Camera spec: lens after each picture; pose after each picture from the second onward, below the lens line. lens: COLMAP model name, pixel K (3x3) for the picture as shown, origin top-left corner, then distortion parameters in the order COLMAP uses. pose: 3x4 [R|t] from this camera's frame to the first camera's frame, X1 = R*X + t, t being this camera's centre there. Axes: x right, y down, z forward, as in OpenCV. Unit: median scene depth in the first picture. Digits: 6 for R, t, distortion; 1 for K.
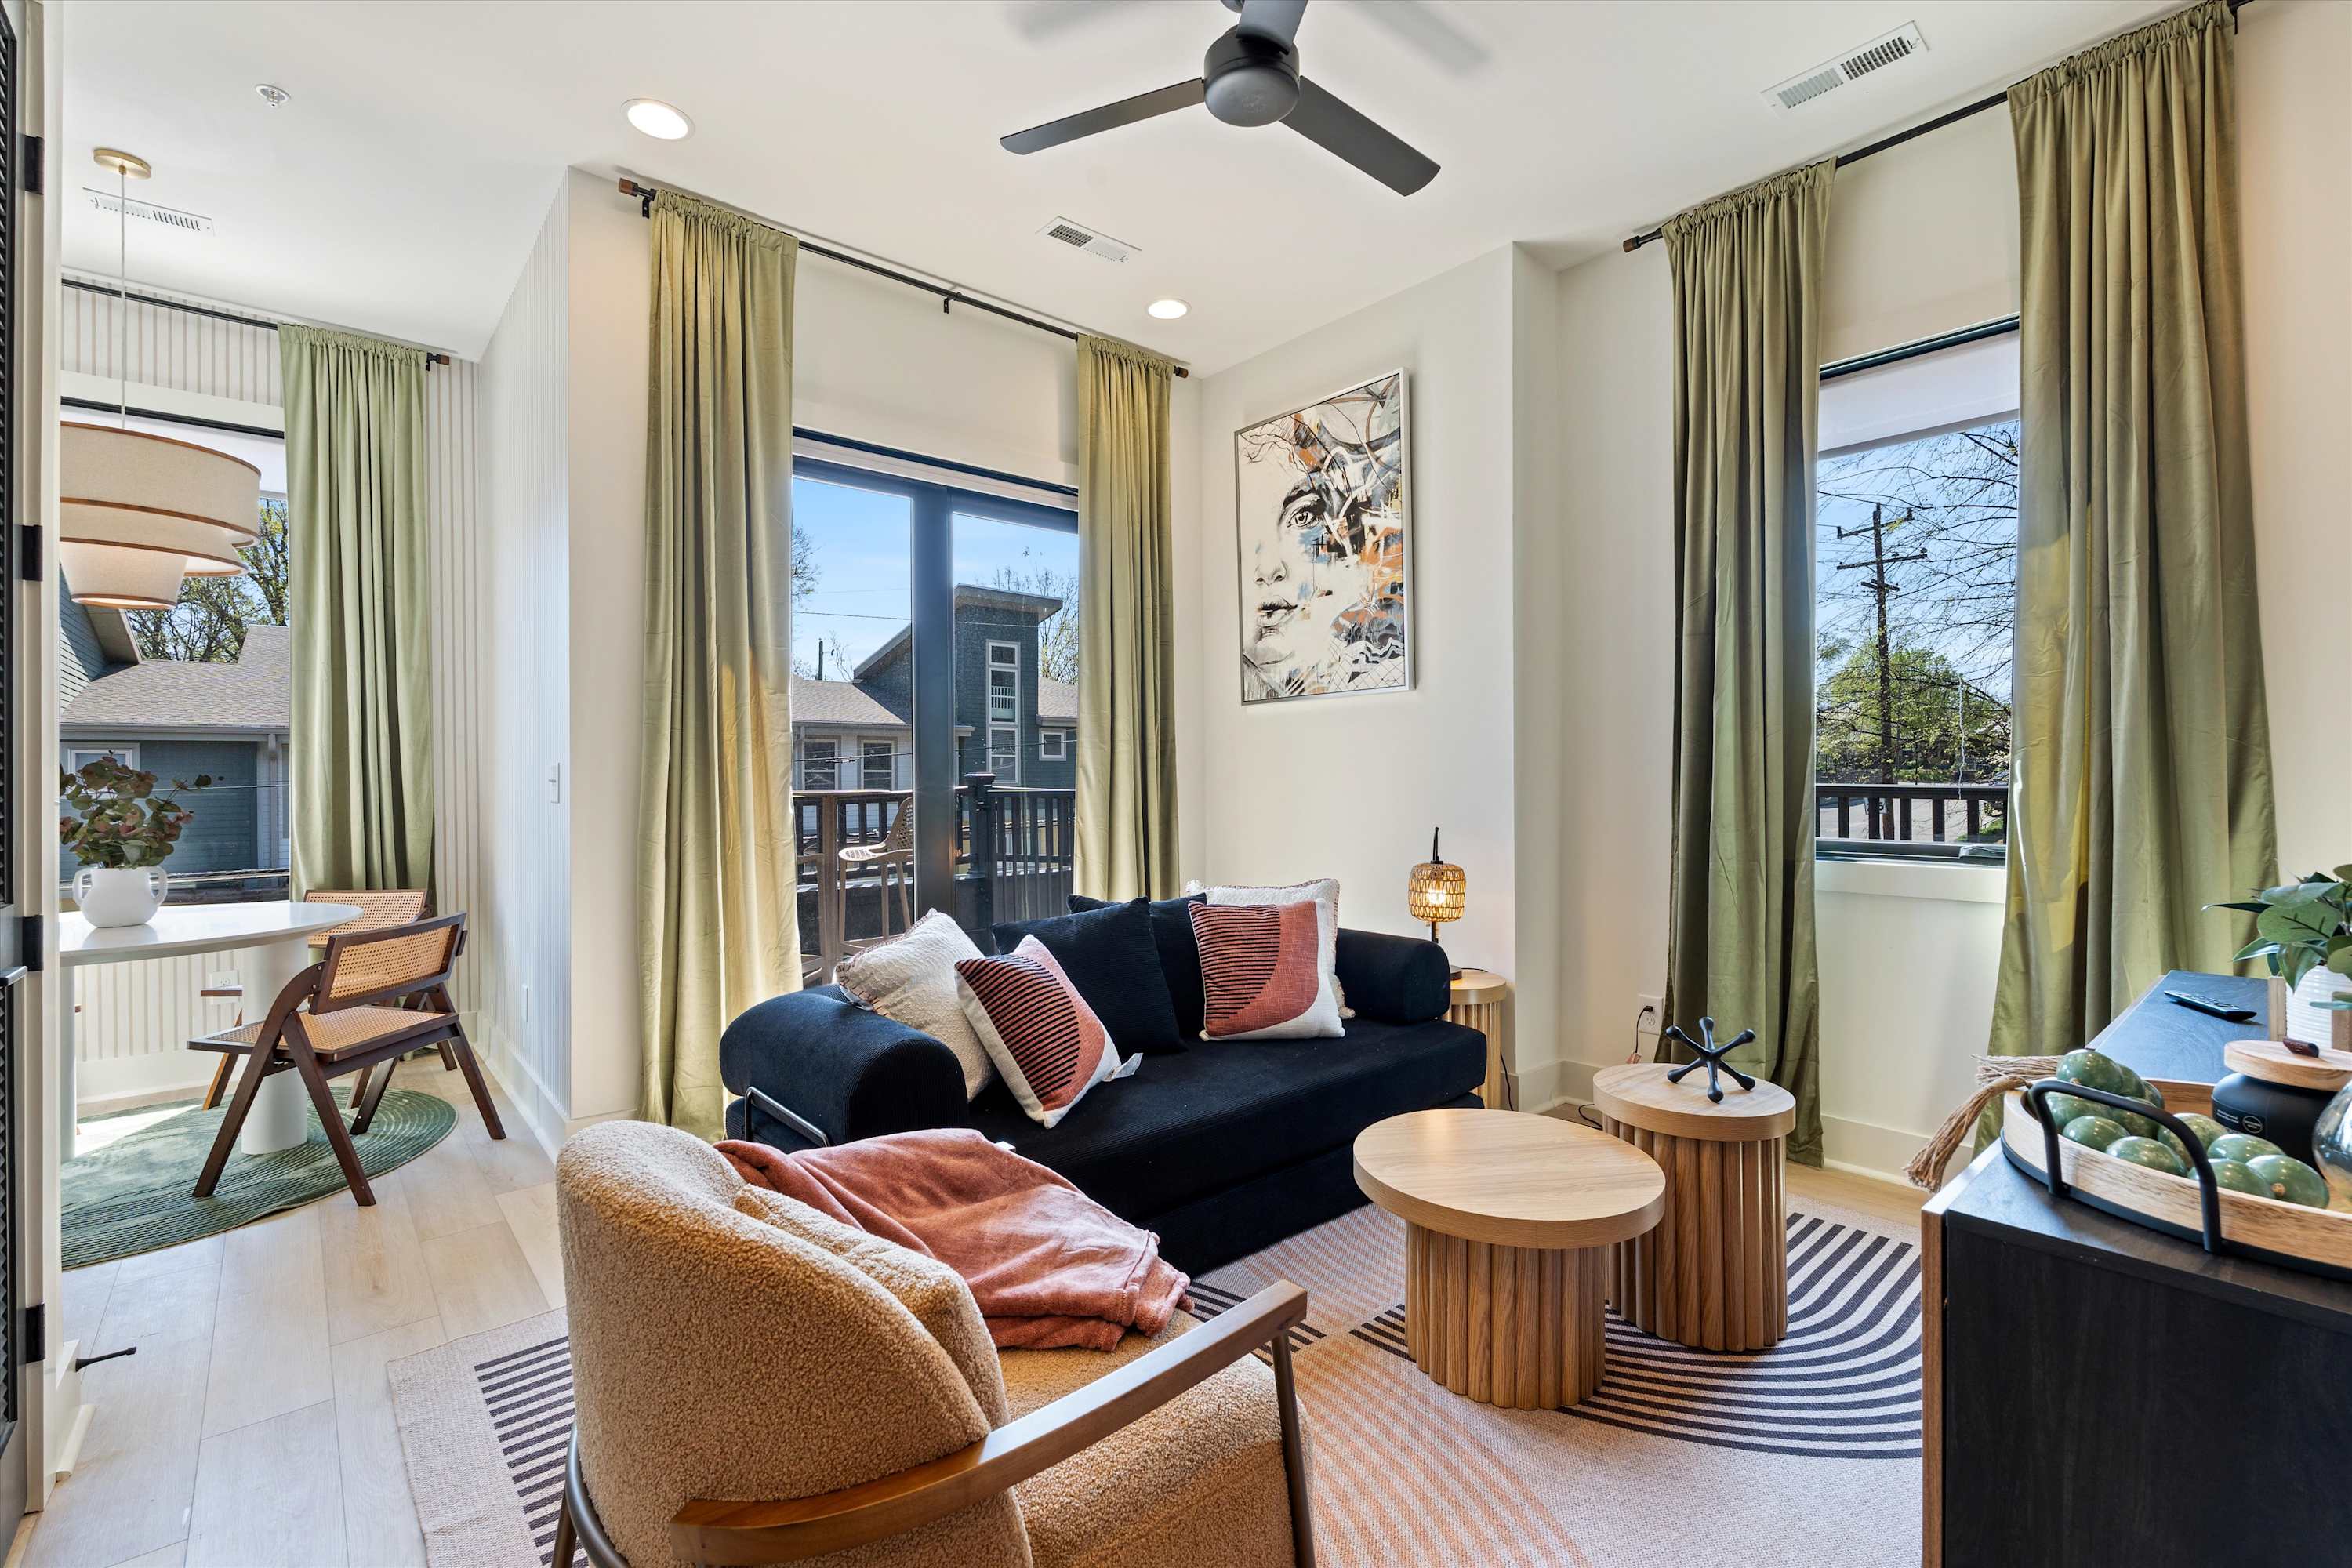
lens RADIAL K [[1032.0, 0, 1186.5], [0, 1032.0, 791.1], [0, 0, 1]] dist [-0.001757, 0.000032]
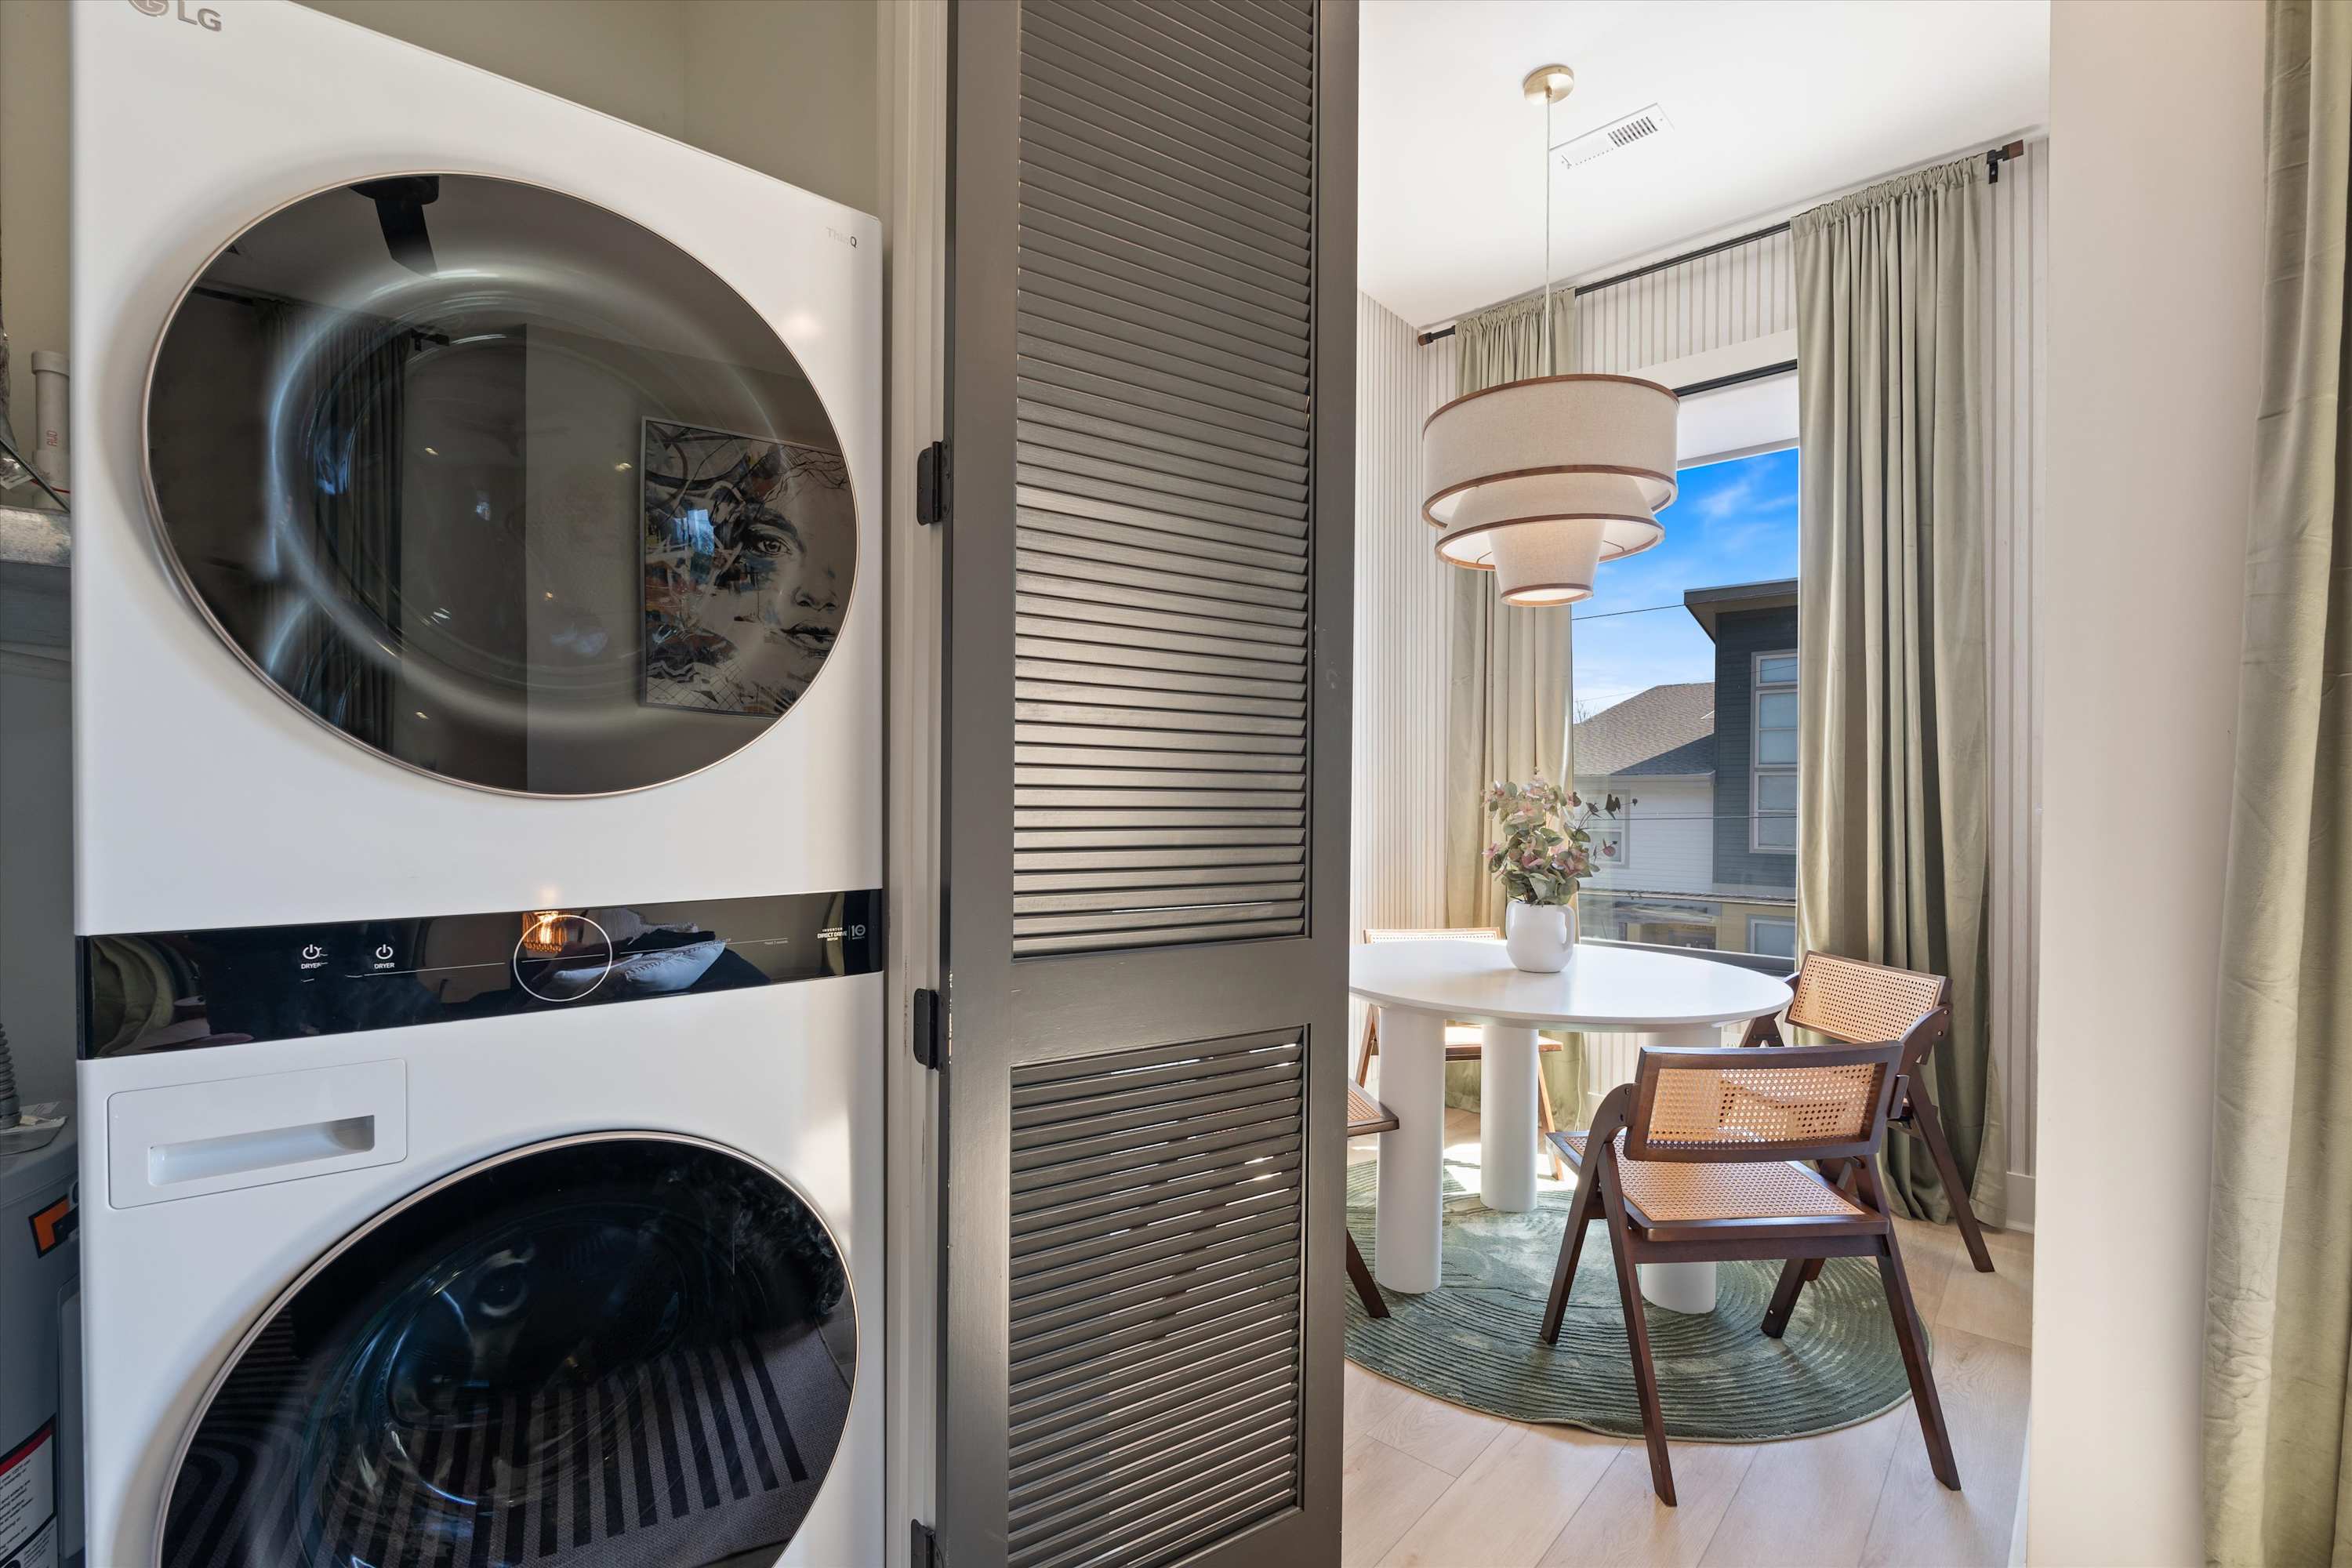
lens RADIAL K [[1032.0, 0, 1186.5], [0, 1032.0, 791.1], [0, 0, 1]] dist [-0.001757, 0.000032]
pose [[0.124706, 0.003931, -0.992186, -0.191796], [-0.024380, 0.999702, 0.000897, -0.011555], [0.991894, 0.024078, 0.124765, 0.540375]]
